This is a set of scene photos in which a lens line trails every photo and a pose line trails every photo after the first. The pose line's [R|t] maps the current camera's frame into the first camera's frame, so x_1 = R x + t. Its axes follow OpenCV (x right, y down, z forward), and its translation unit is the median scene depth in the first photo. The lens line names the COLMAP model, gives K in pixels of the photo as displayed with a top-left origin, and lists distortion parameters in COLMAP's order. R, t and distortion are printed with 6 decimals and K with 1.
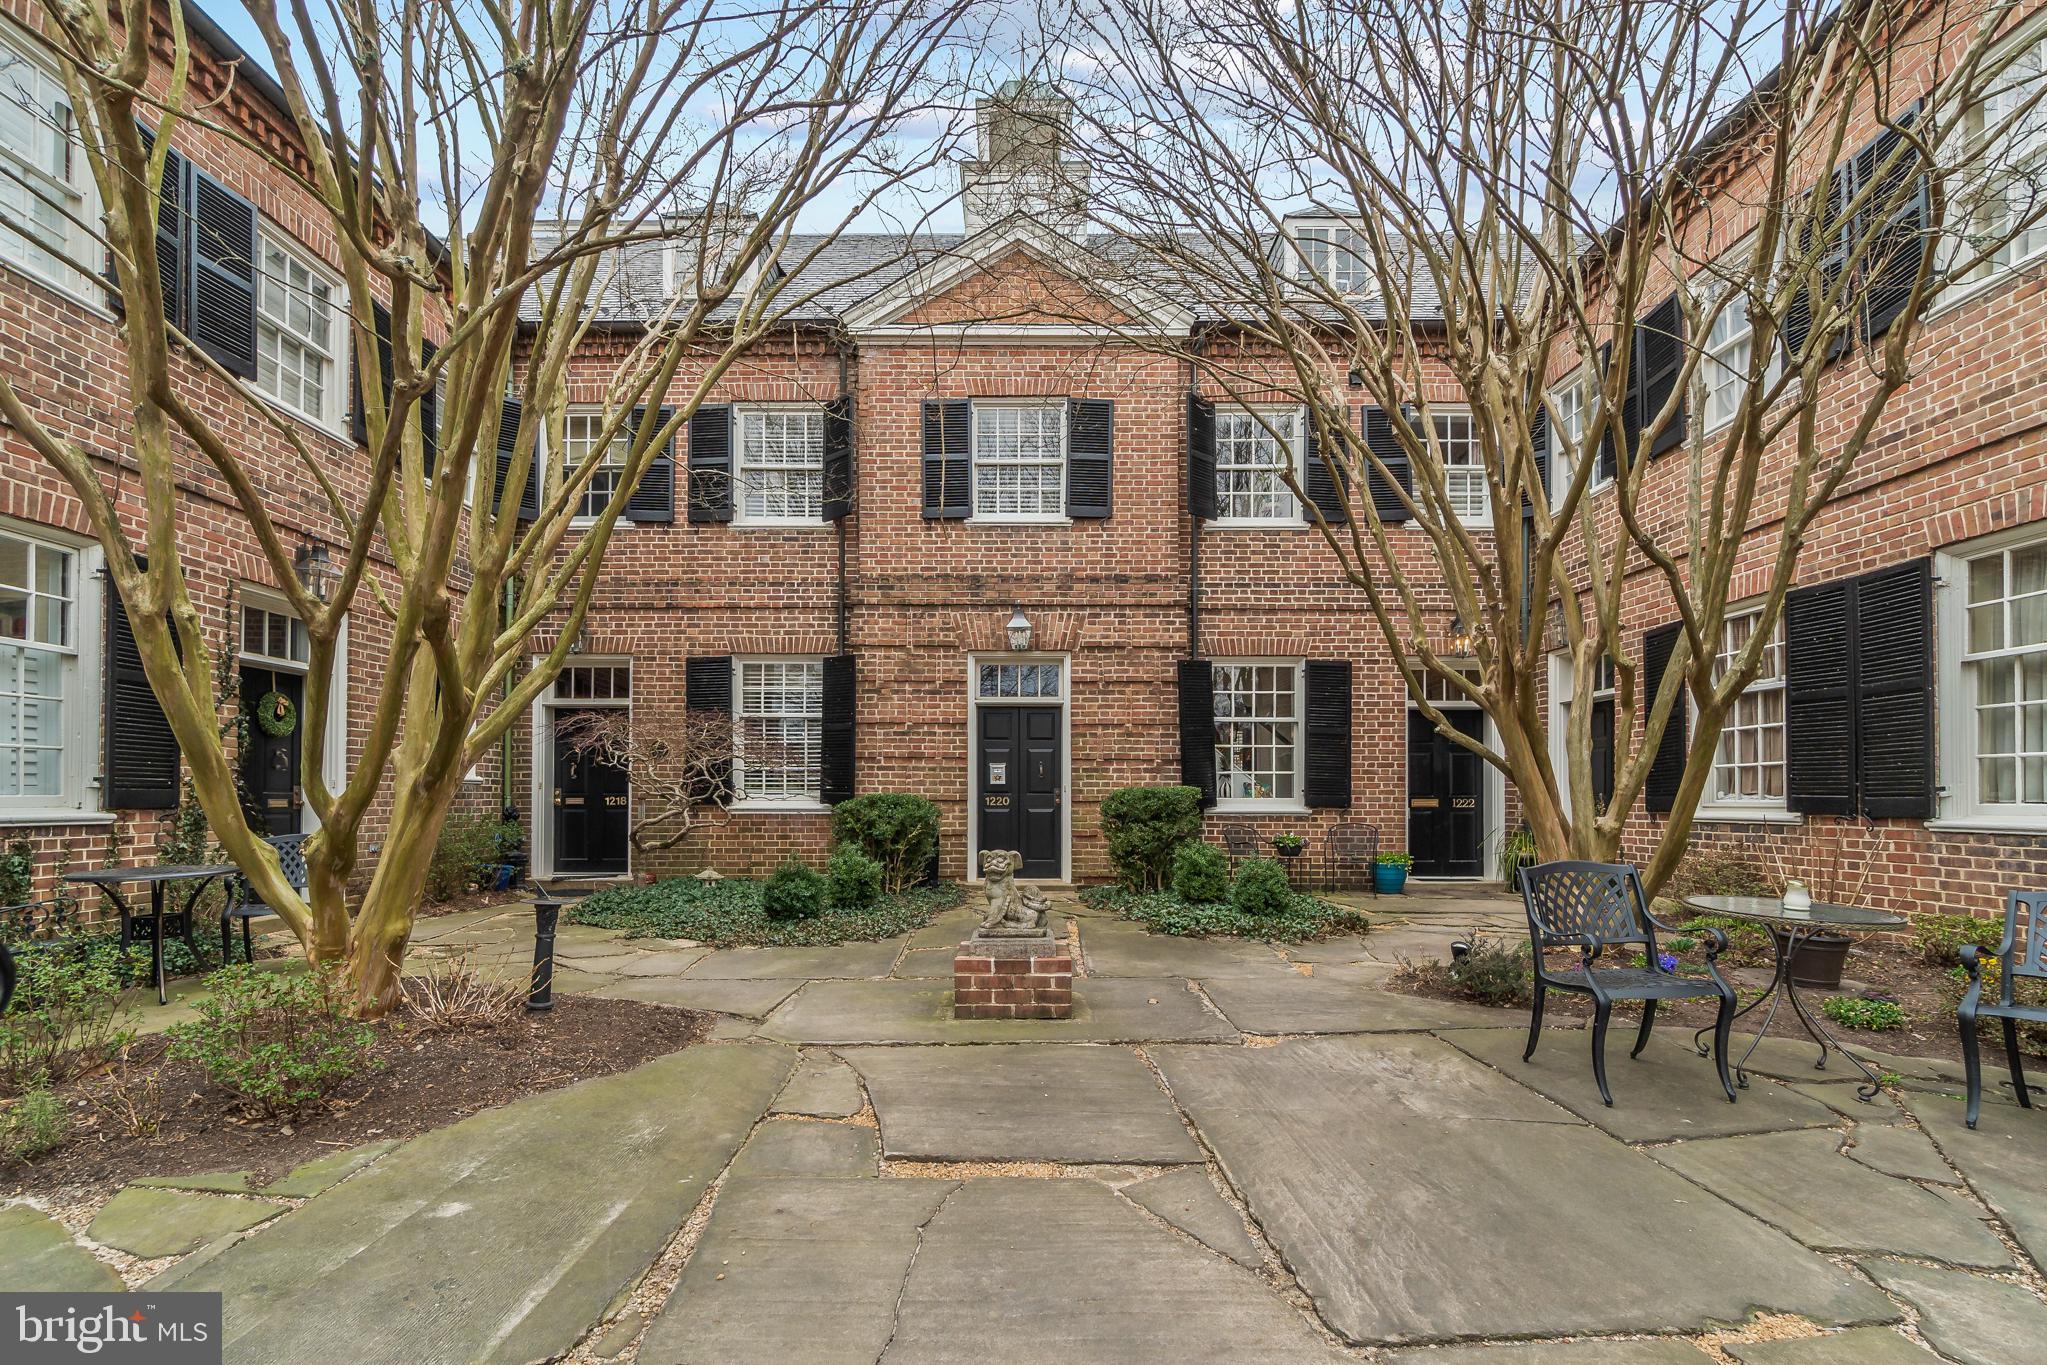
lens RADIAL K [[914.6, 0, 1016.3], [0, 914.6, 763.9], [0, 0, 1]] dist [-0.002417, -0.000680]
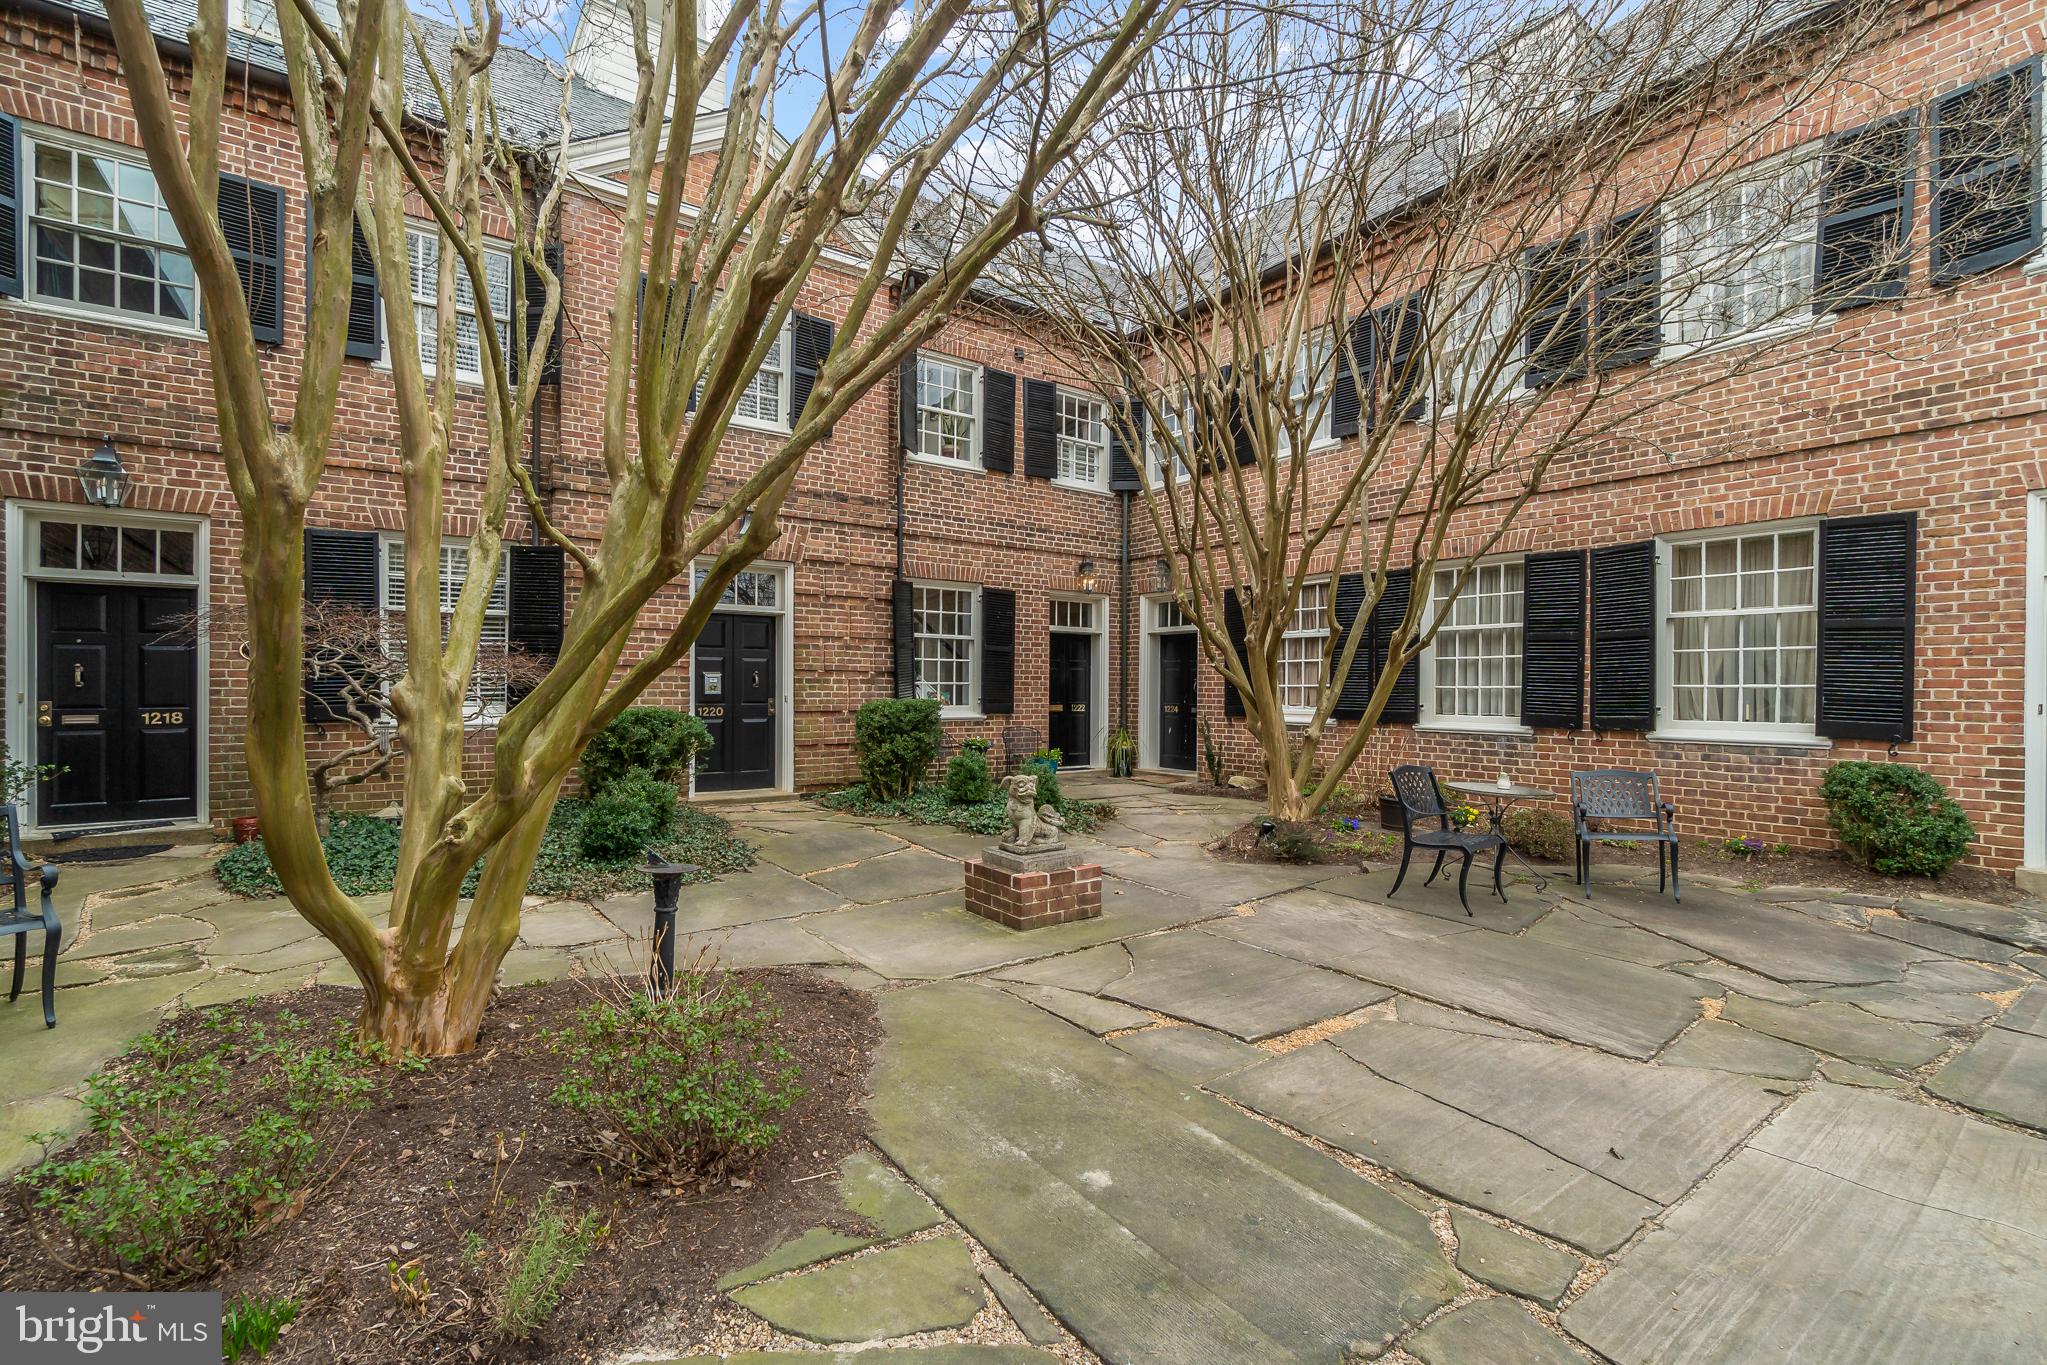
lens RADIAL K [[878.8, 0, 1015.2], [0, 878.8, 671.7], [0, 0, 1]] dist [-0.005198, 0.000187]
pose [[0.813898, 0.012668, 0.580870, -0.305044], [-0.024626, 0.999616, 0.012704, -0.021396], [-0.580486, -0.024644, 0.813897, 0.064196]]
